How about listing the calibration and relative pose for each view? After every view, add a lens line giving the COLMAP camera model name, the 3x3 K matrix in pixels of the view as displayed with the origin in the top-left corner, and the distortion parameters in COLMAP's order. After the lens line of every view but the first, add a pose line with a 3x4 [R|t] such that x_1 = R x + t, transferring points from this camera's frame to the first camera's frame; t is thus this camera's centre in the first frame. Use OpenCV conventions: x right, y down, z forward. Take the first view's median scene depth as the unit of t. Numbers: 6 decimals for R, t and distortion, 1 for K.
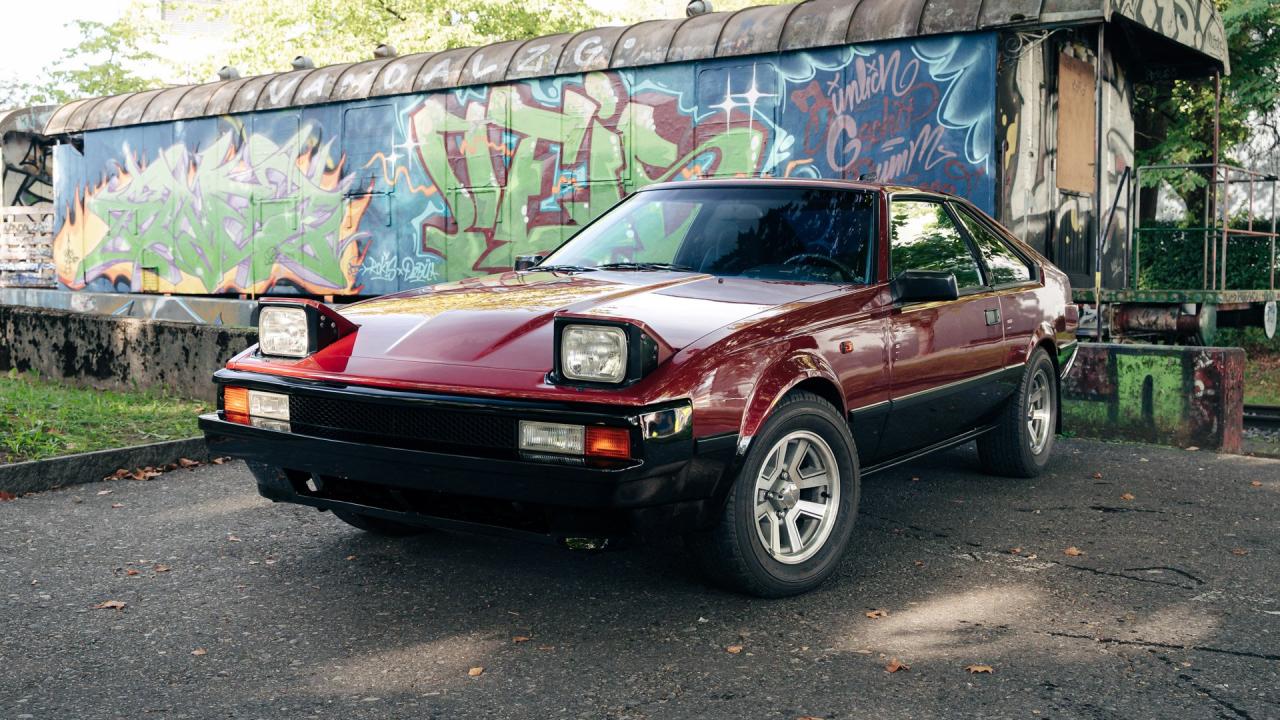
lens RADIAL K [[1399.3, 0, 670.8], [0, 1399.3, 370.3], [0, 0, 1]] dist [-0.063266, 0.118633]
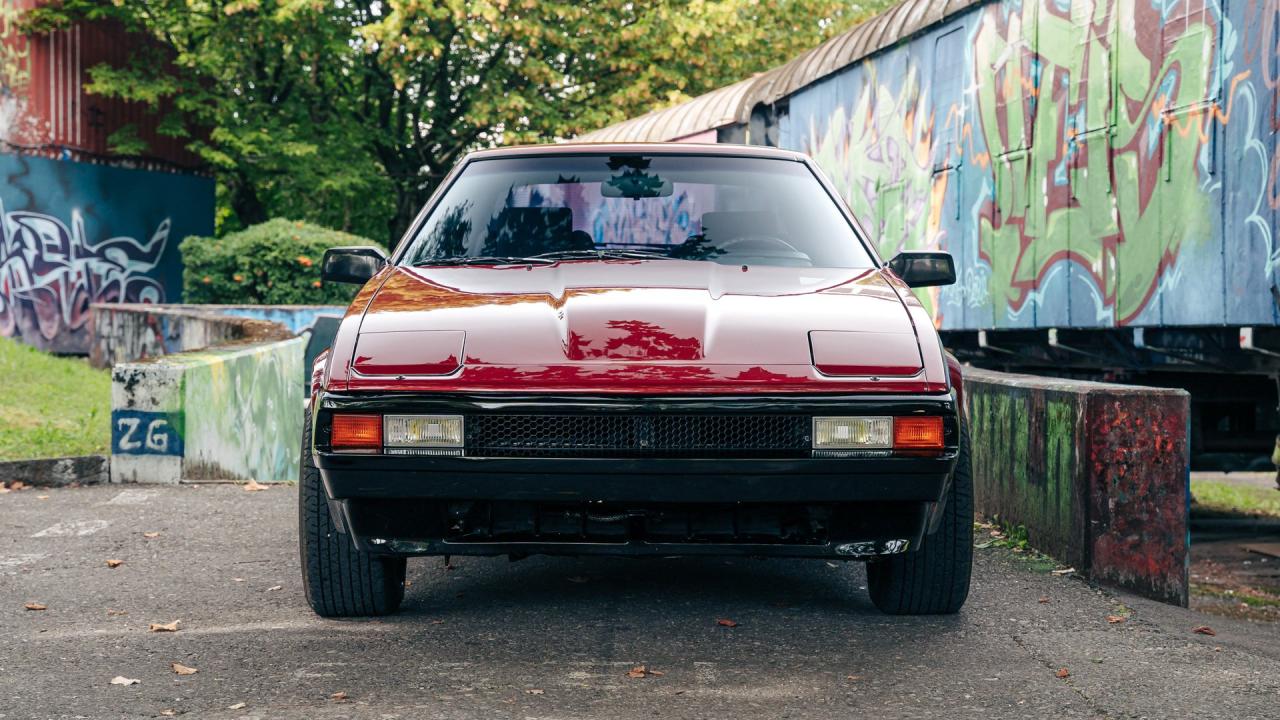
lens RADIAL K [[2579.2, 0, 640.0], [0, 2579.2, 360.0], [0, 0, 1]] dist [0.154878, 0.179140]
pose [[0.697927, 0.001423, -0.716167, 0.622549], [-0.041326, 0.998412, -0.038290, 0.012275], [0.714975, 0.056320, 0.696878, 0.102187]]
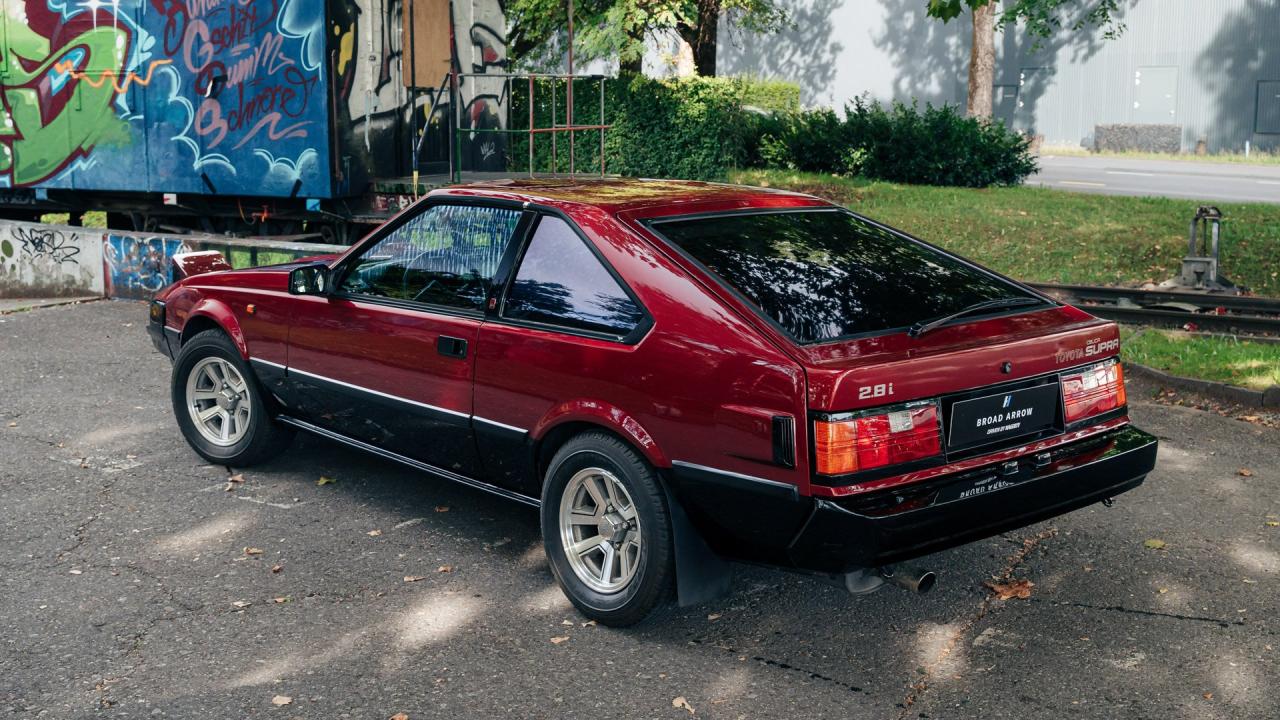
lens RADIAL K [[1499.4, 0, 656.3], [0, 1499.4, 325.8], [0, 0, 1]] dist [-0.066954, 0.110107]
pose [[0.967908, -0.037761, 0.248453, 0.156230], [0.015153, 0.995617, 0.092284, -0.044975], [-0.250849, -0.085557, 0.964238, -0.187383]]
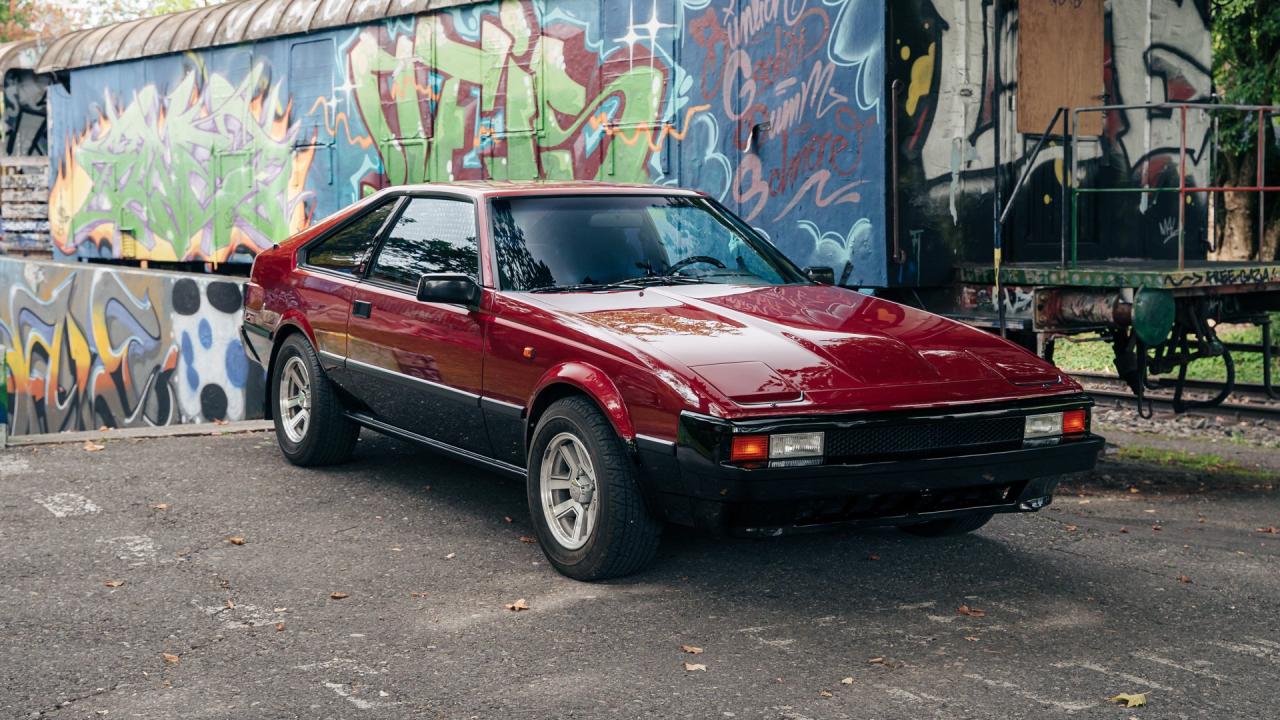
lens RADIAL K [[1874.7, 0, 655.2], [0, 1874.7, 348.3], [0, 0, 1]] dist [0.033177, 0.159073]
pose [[0.967273, 0.006302, -0.253658, 0.319590], [-0.003361, 0.999922, 0.012028, -0.022036], [0.253714, -0.010782, 0.967219, -0.051869]]
